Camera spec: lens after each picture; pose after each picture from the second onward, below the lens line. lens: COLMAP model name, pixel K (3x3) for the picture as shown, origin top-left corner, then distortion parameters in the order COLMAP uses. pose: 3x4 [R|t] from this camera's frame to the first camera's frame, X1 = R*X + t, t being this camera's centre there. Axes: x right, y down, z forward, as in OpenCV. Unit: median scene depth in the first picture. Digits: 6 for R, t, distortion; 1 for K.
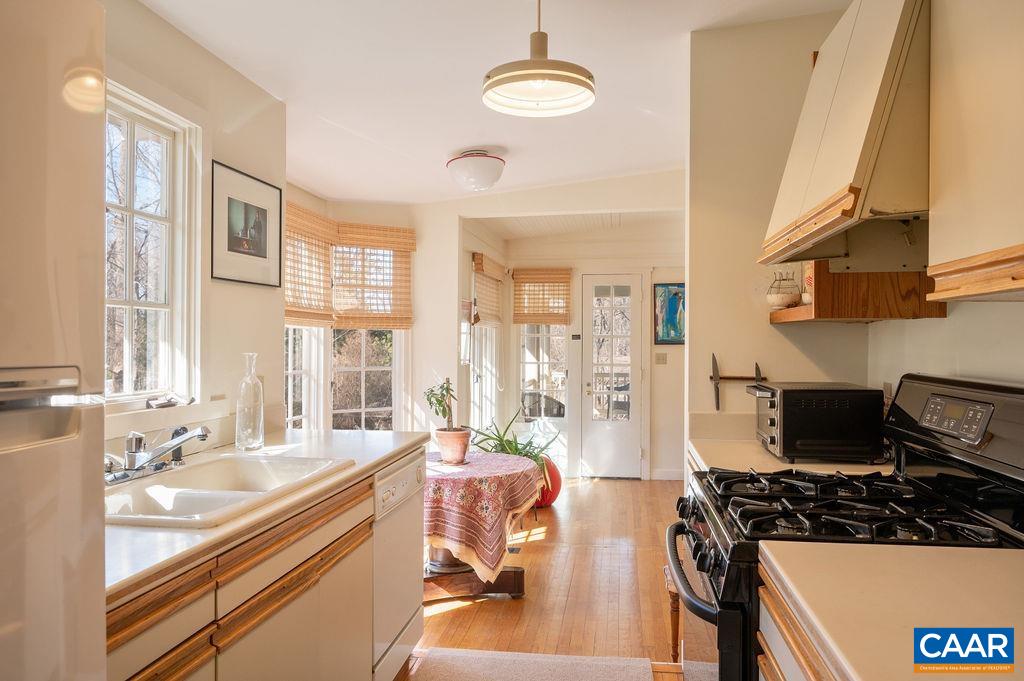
lens RADIAL K [[715.1, 0, 511.7], [0, 715.1, 339.1], [0, 0, 1]] dist [0.010360, 0.000177]
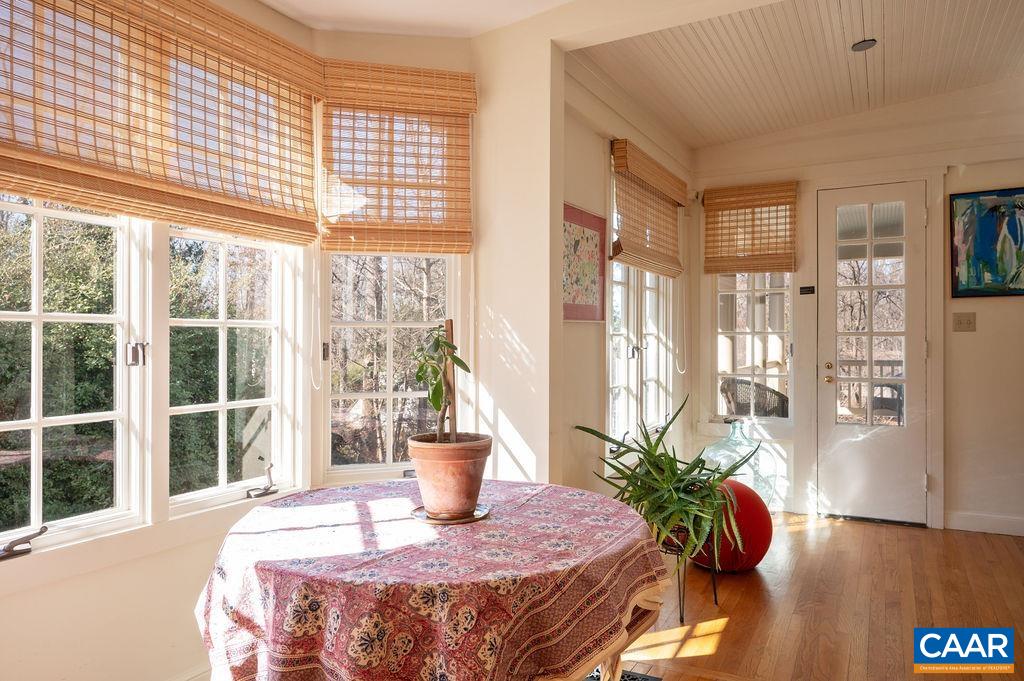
lens RADIAL K [[689.7, 0, 511.4], [0, 689.7, 346.5], [0, 0, 1]] dist [-0.002480, 0.001431]
pose [[0.940787, -0.004727, -0.338966, 0.054459], [0.009480, 0.999879, 0.012367, 0.039433], [0.338866, -0.014848, 0.940717, 0.365541]]
